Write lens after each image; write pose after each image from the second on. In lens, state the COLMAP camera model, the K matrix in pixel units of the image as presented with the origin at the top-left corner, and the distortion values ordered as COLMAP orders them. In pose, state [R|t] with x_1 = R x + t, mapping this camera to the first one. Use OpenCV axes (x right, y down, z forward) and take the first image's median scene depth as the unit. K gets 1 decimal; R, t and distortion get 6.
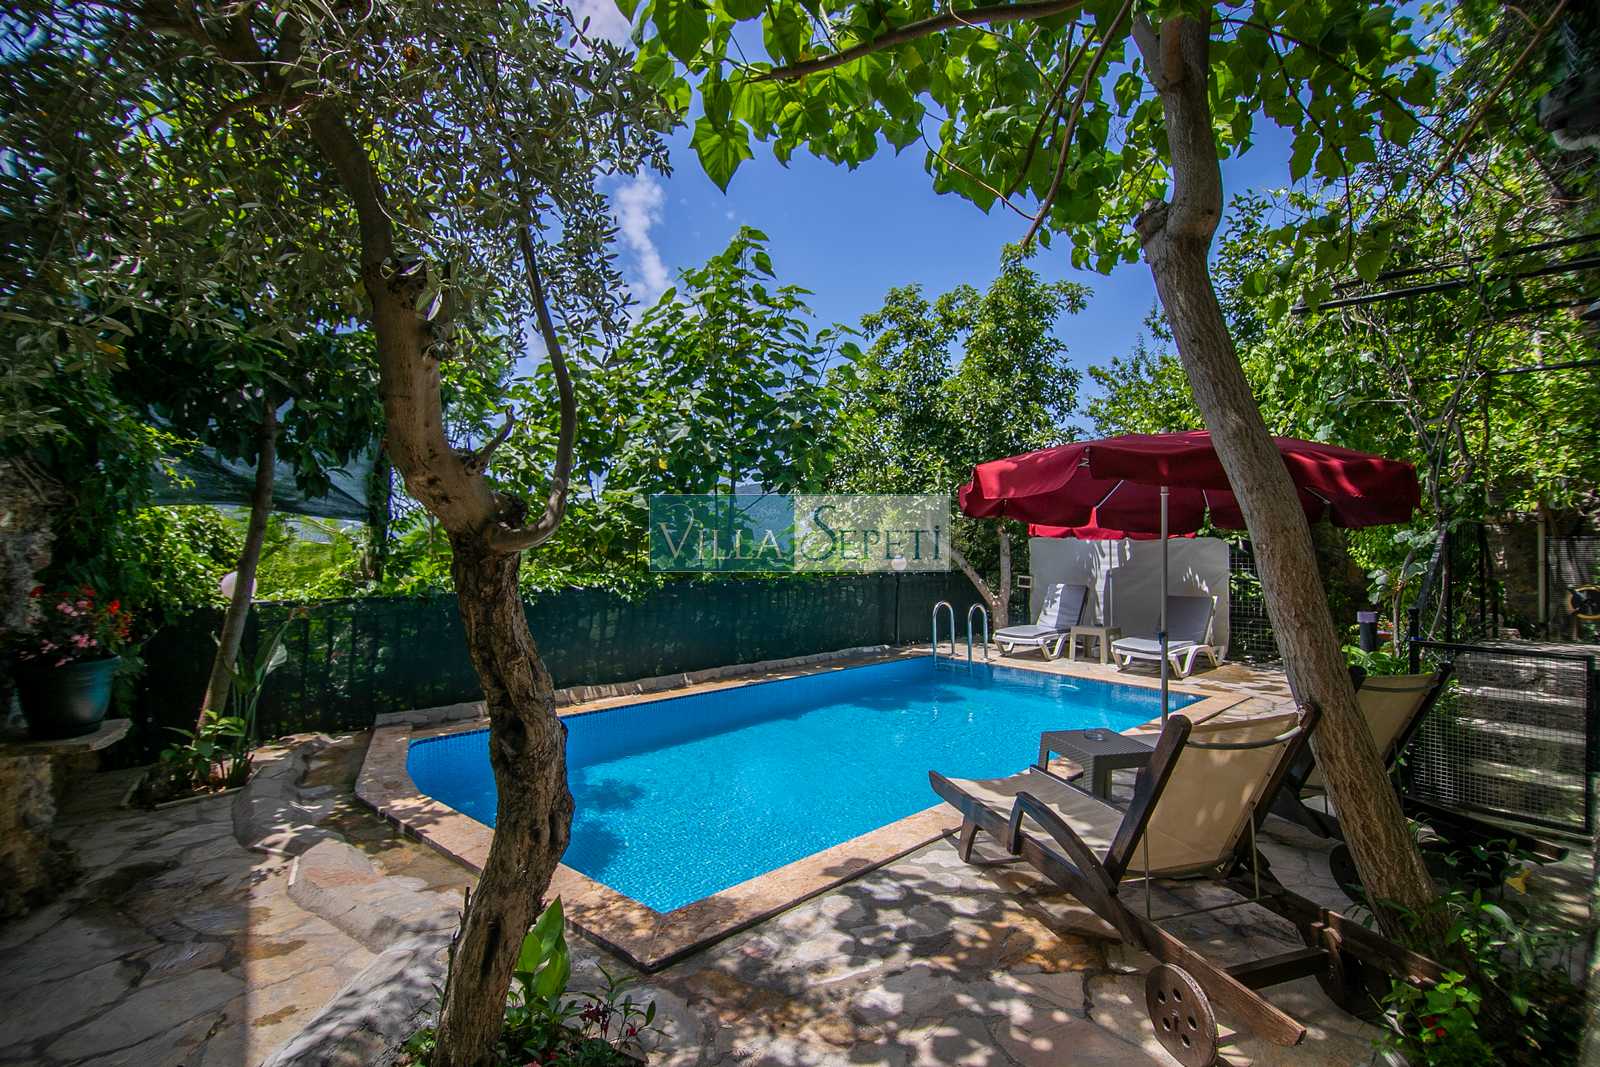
lens RADIAL K [[726.5, 0, 794.3], [0, 726.5, 523.7], [0, 0, 1]] dist [-0.001469, -0.007801]
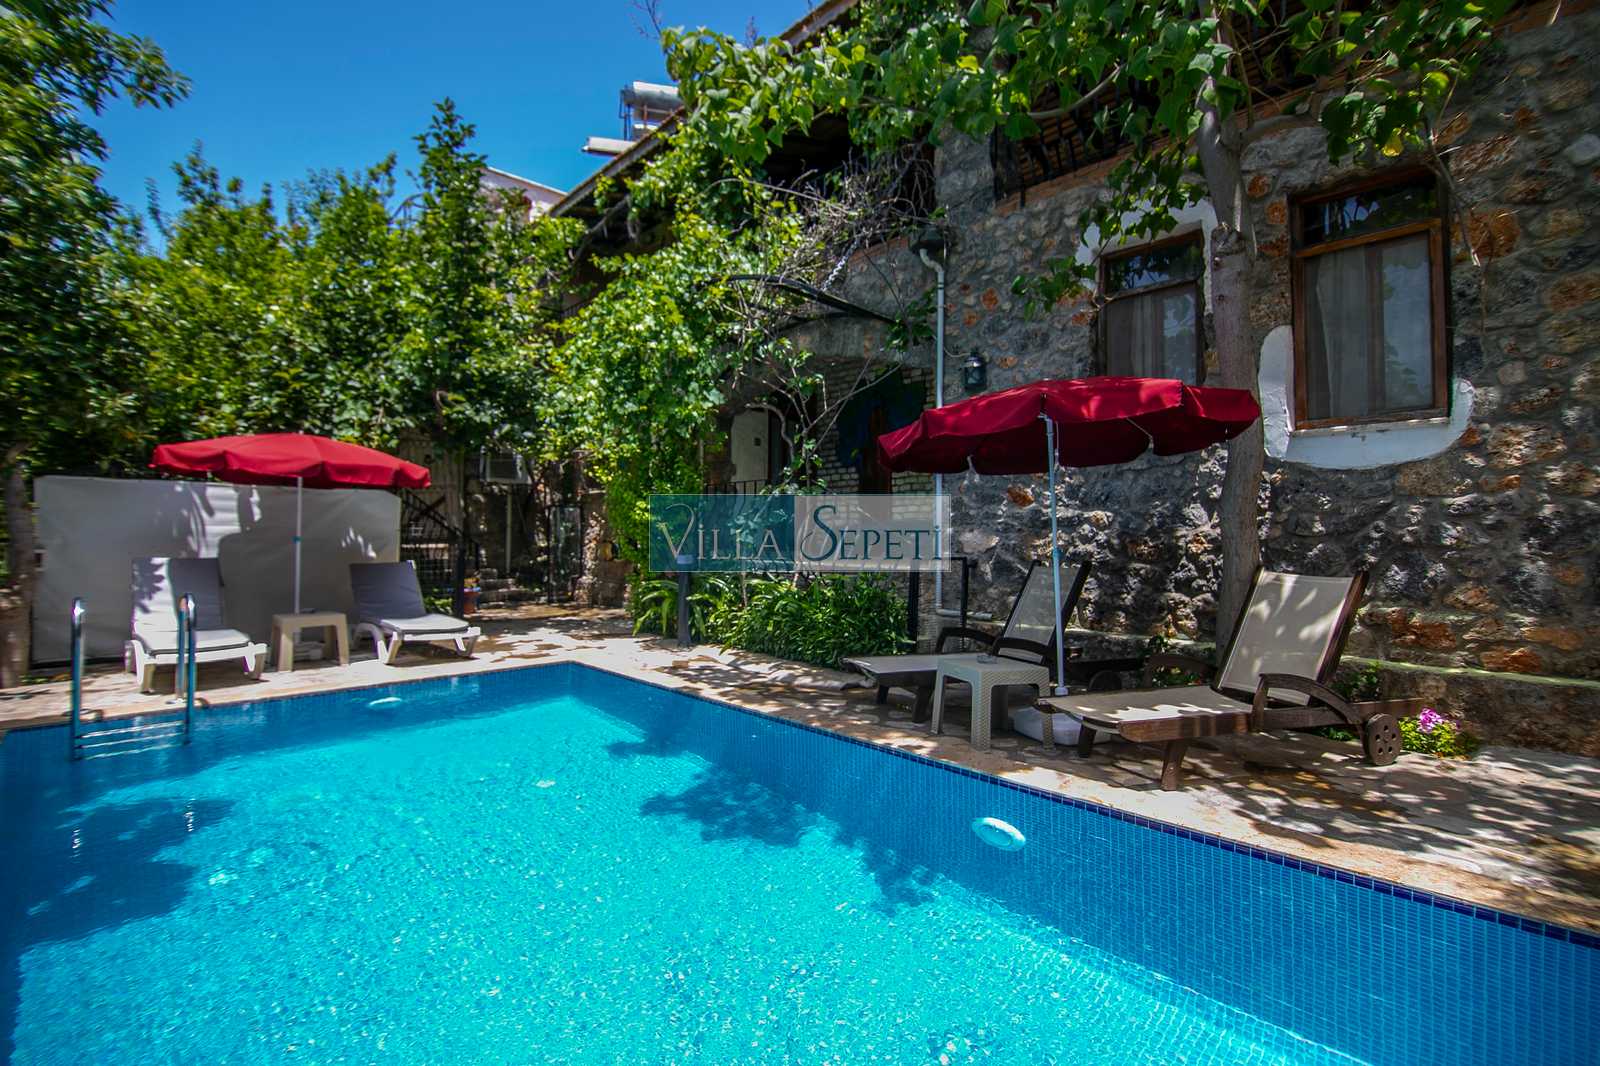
lens RADIAL K [[726.5, 0, 794.3], [0, 726.5, 523.2], [0, 0, 1]] dist [-0.001469, -0.007801]
pose [[-0.040255, 0.012967, 0.999105, -0.278686], [-0.036044, 0.999246, -0.014421, 0.053977], [-0.998539, -0.036592, -0.039757, 0.602499]]
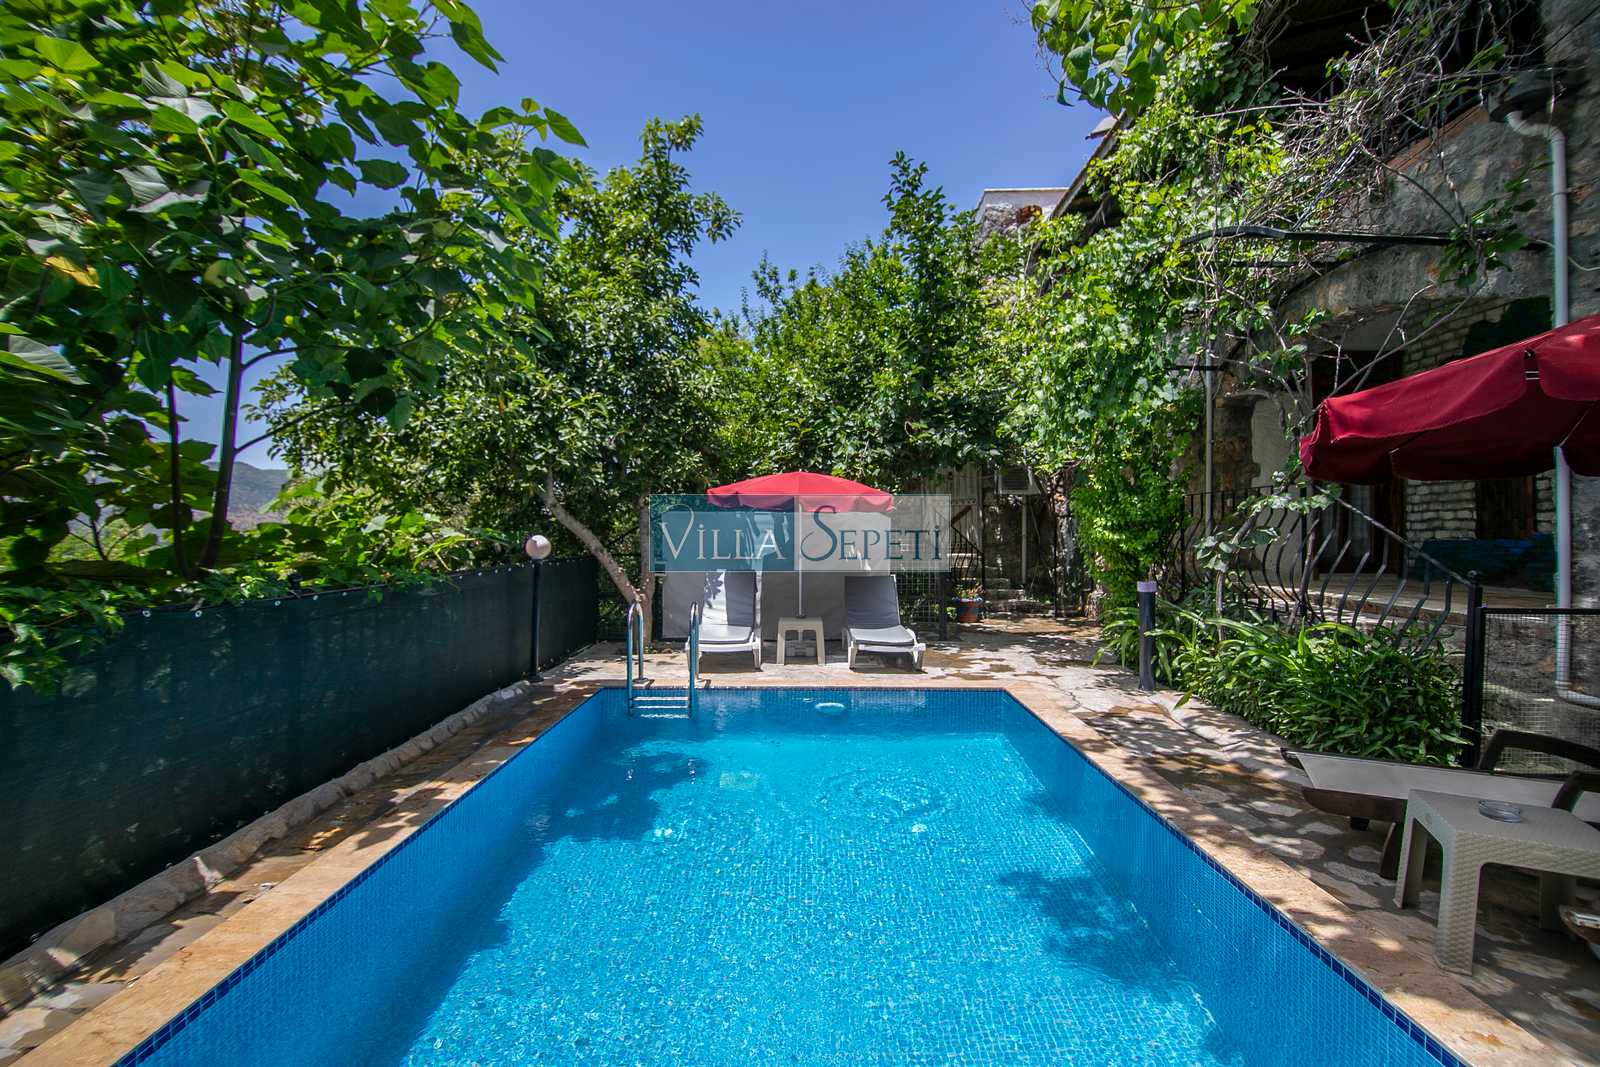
lens RADIAL K [[717.3, 0, 798.2], [0, 717.3, 528.2], [0, 0, 1]] dist [0.000770, -0.009014]
pose [[0.678230, -0.000270, 0.734849, -0.186125], [-0.020147, 0.999617, 0.018962, 0.025114], [-0.734573, -0.027666, 0.677965, 0.471509]]
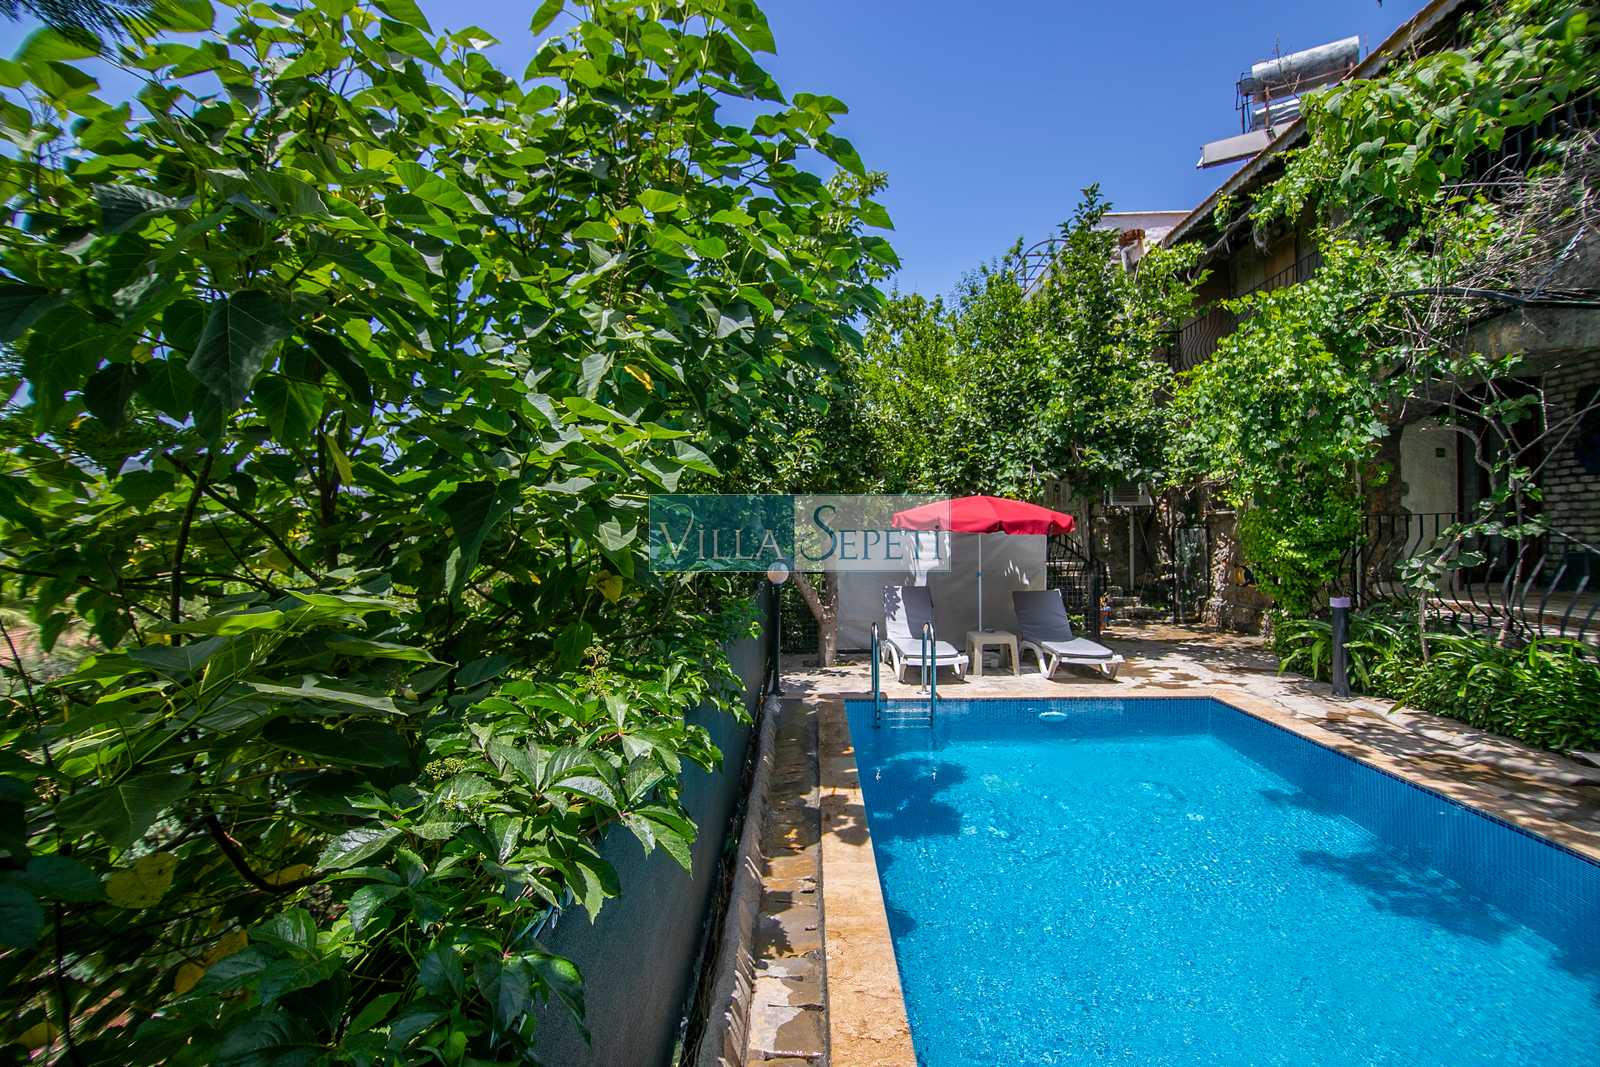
lens RADIAL K [[726.5, 0, 794.3], [0, 726.5, 523.7], [0, 0, 1]] dist [-0.001469, -0.007801]
pose [[0.679919, -0.006920, 0.733254, -0.405963], [-0.006866, 0.999852, 0.015802, -0.003622], [-0.733255, -0.015779, 0.679771, 0.595956]]
